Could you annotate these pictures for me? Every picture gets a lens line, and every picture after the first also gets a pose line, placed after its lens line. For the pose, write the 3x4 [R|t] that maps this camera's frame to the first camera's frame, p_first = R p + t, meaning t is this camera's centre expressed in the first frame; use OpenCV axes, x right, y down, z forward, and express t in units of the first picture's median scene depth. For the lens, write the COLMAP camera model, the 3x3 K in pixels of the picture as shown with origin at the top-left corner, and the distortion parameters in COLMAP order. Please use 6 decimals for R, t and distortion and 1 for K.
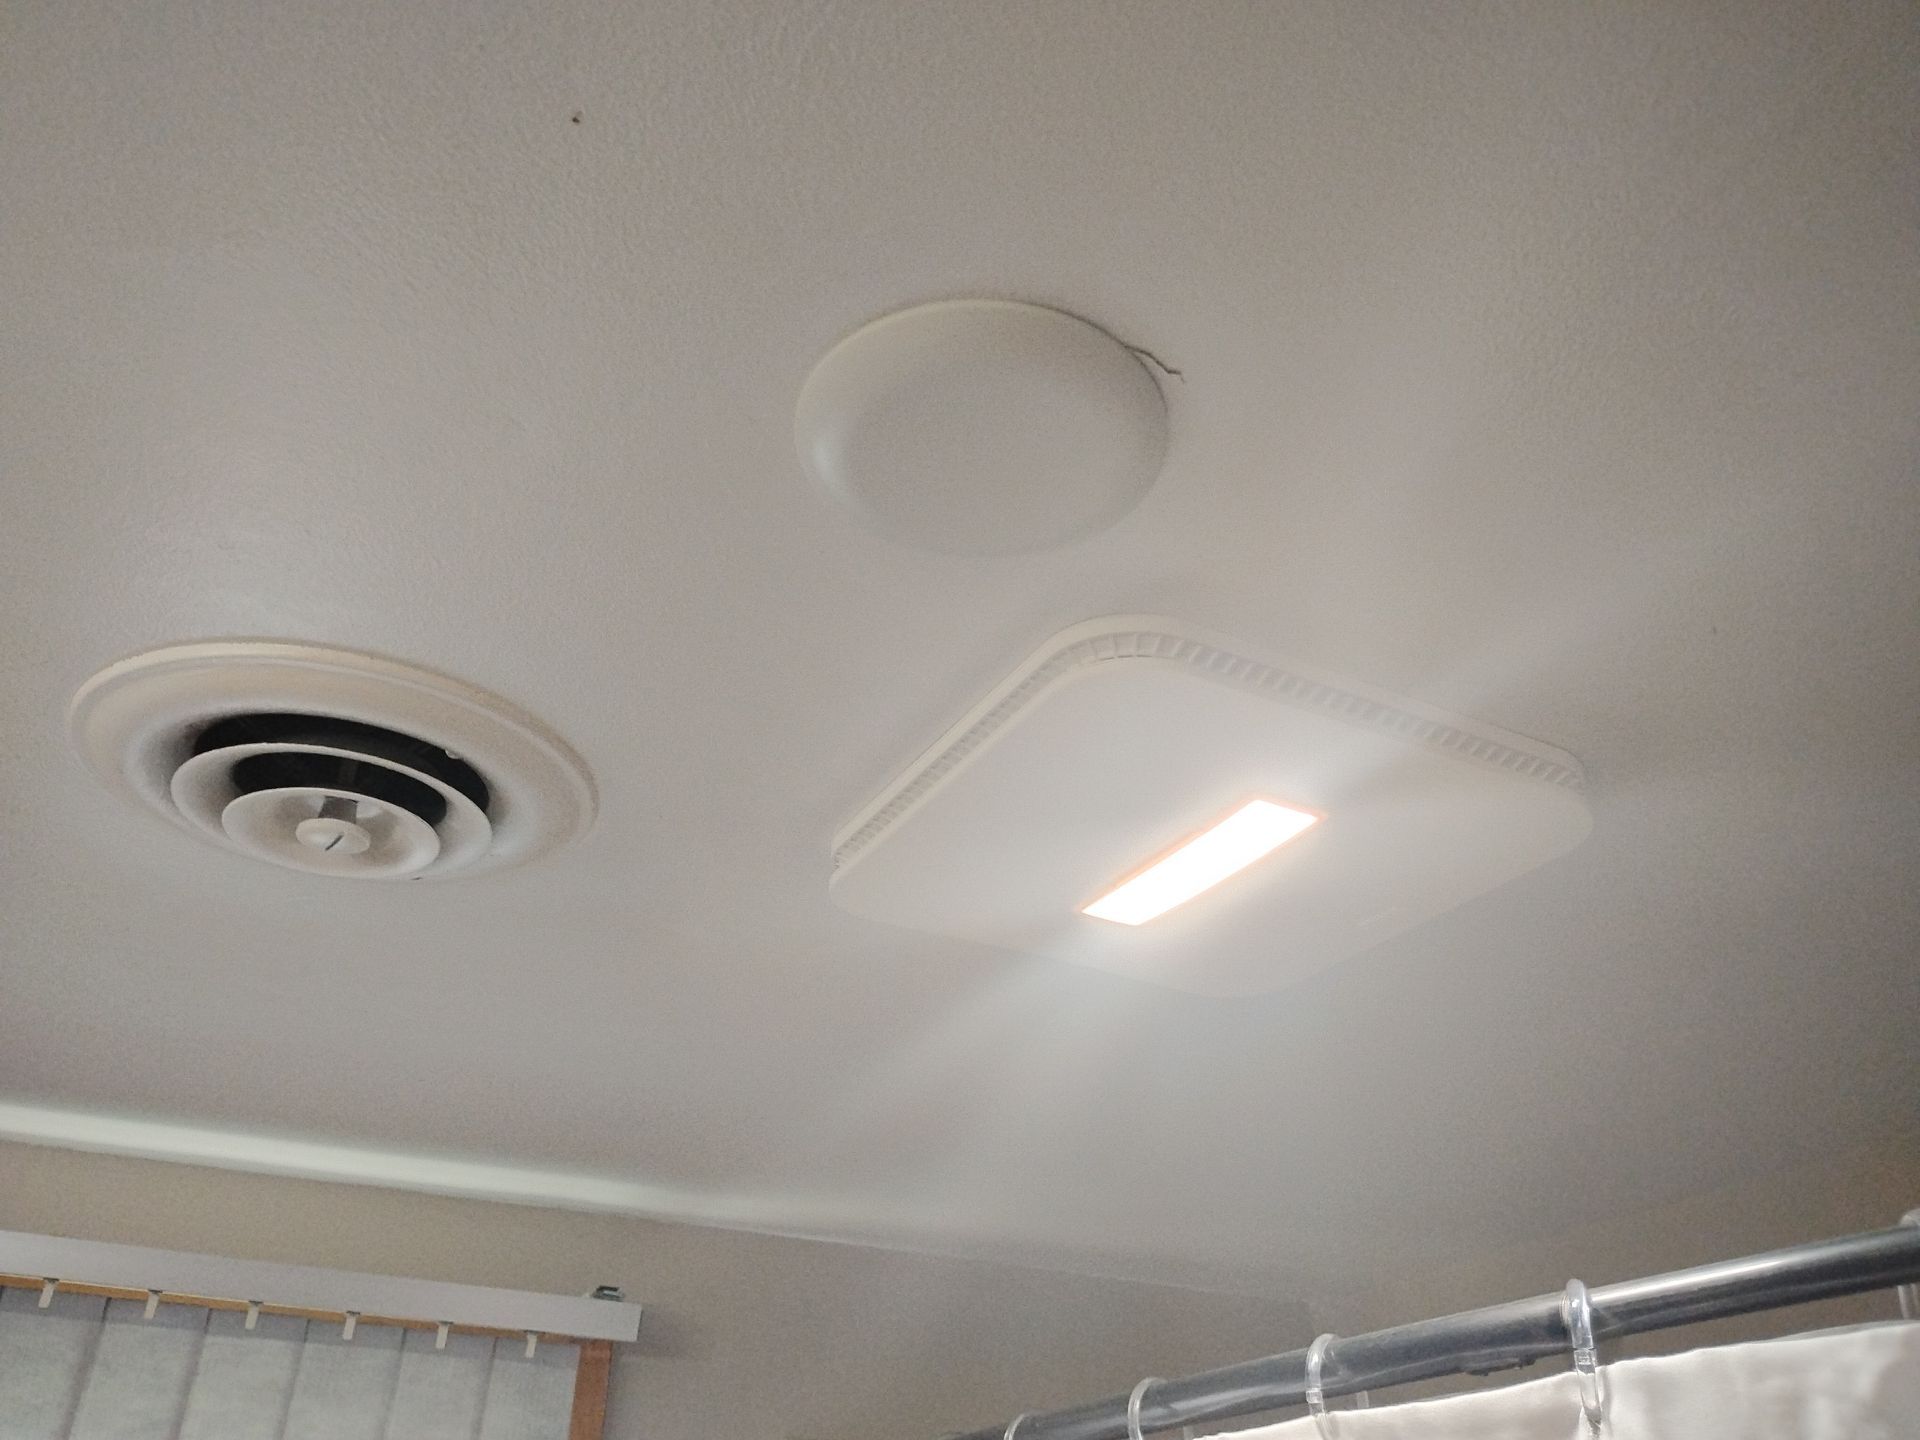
lens RADIAL K [[1544.8, 0, 960.0], [0, 1544.8, 720.0], [0, 0, 1]] dist [0.015084, -0.001518]
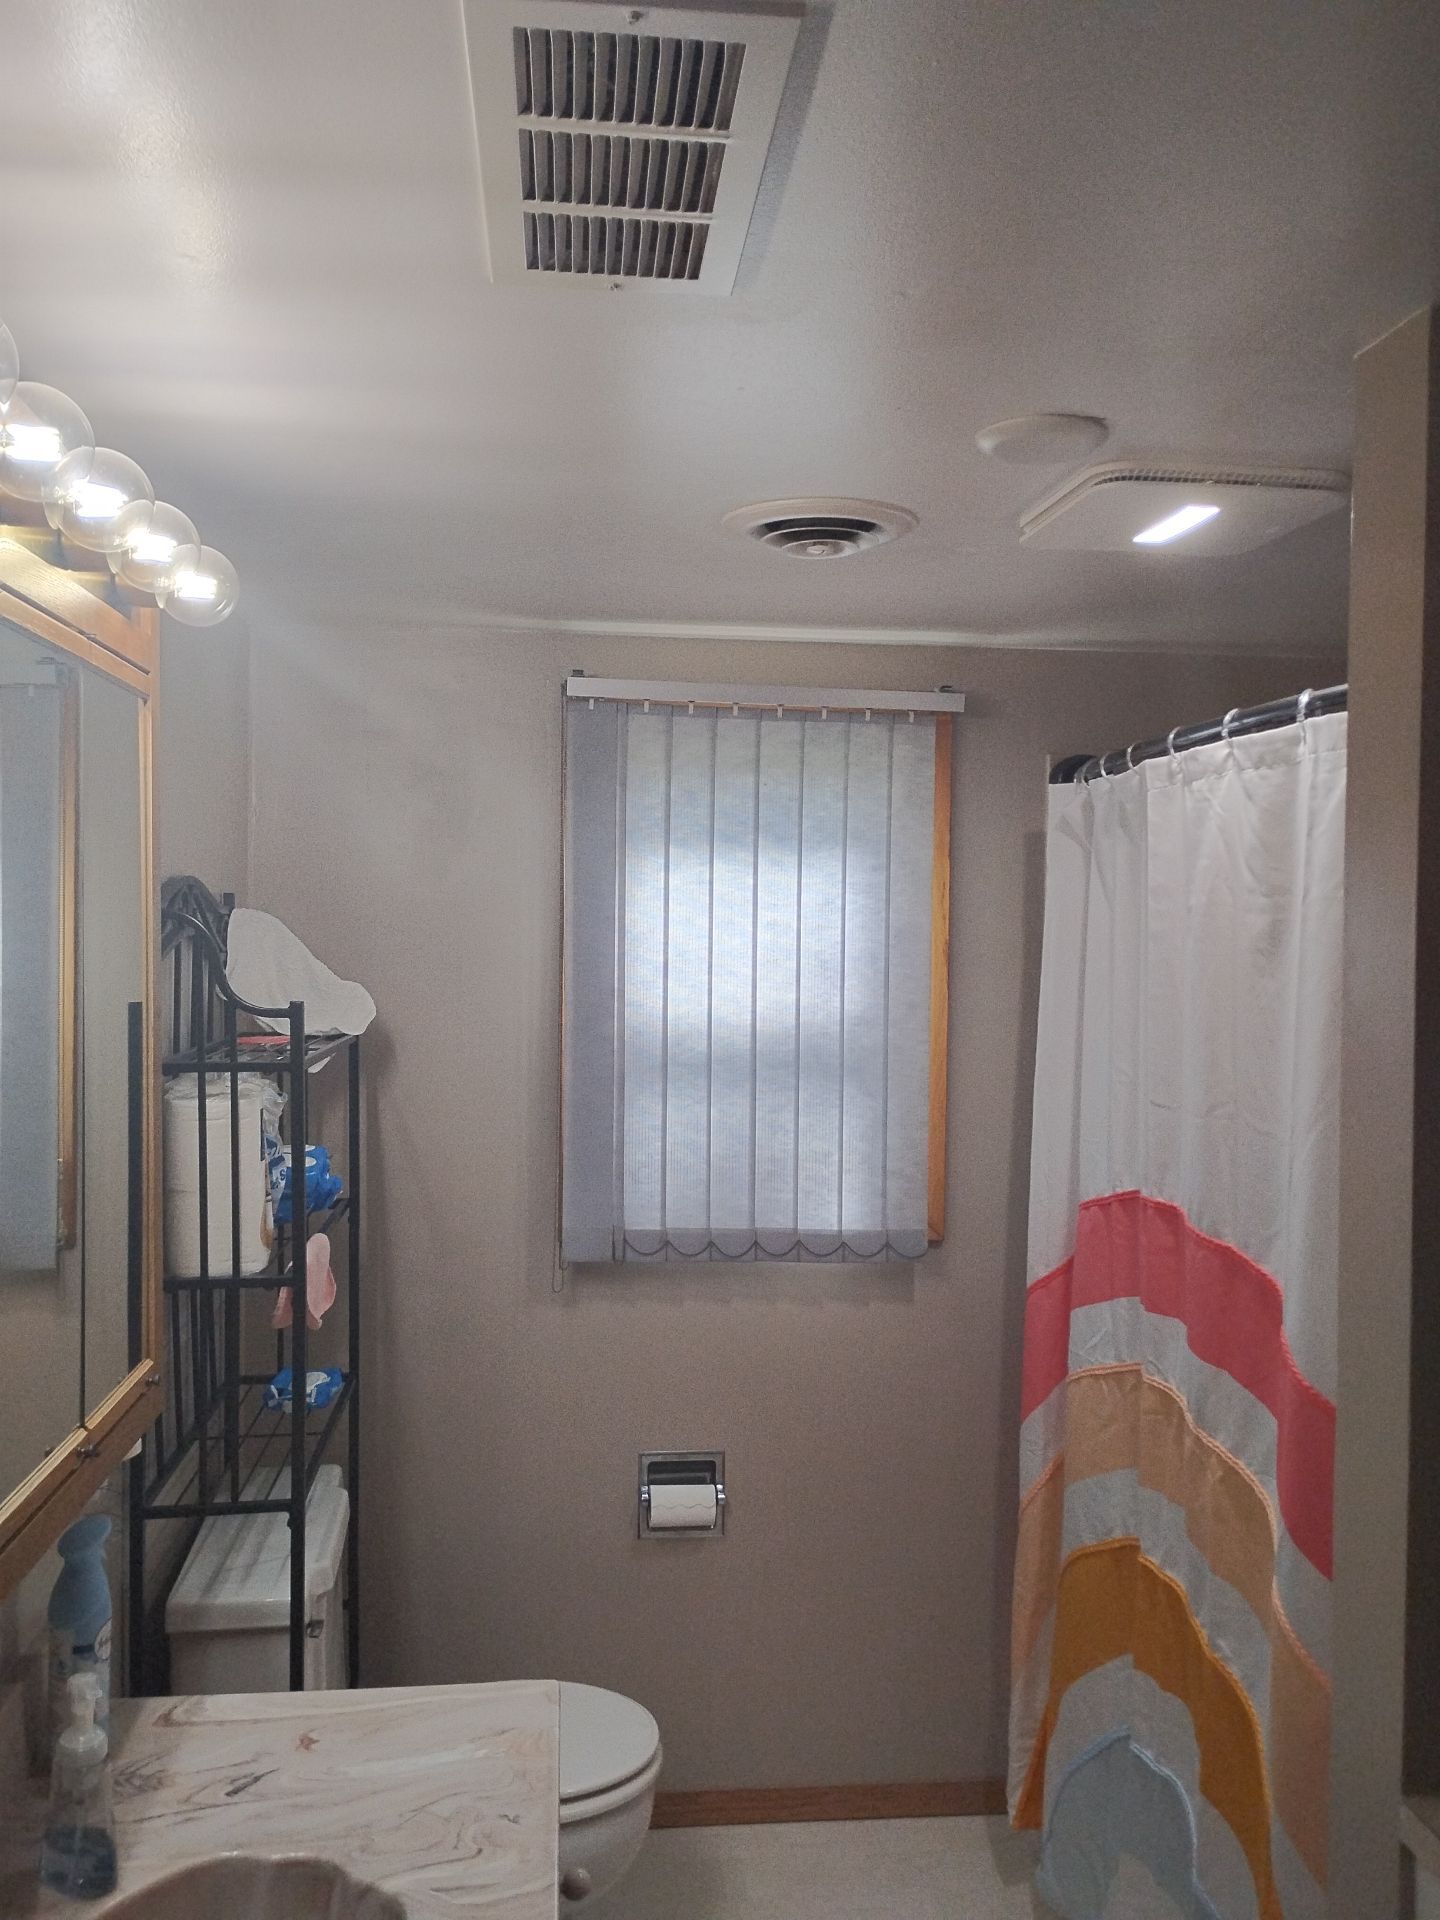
lens RADIAL K [[1544.8, 0, 720.0], [0, 1544.8, 960.0], [0, 0, 1]] dist [0.015084, -0.001518]
pose [[0.935574, 0.003851, -0.353110, 0.199852], [0.186568, 0.843601, 0.503517, -0.388985], [0.299823, -0.536956, 0.788533, -0.827506]]
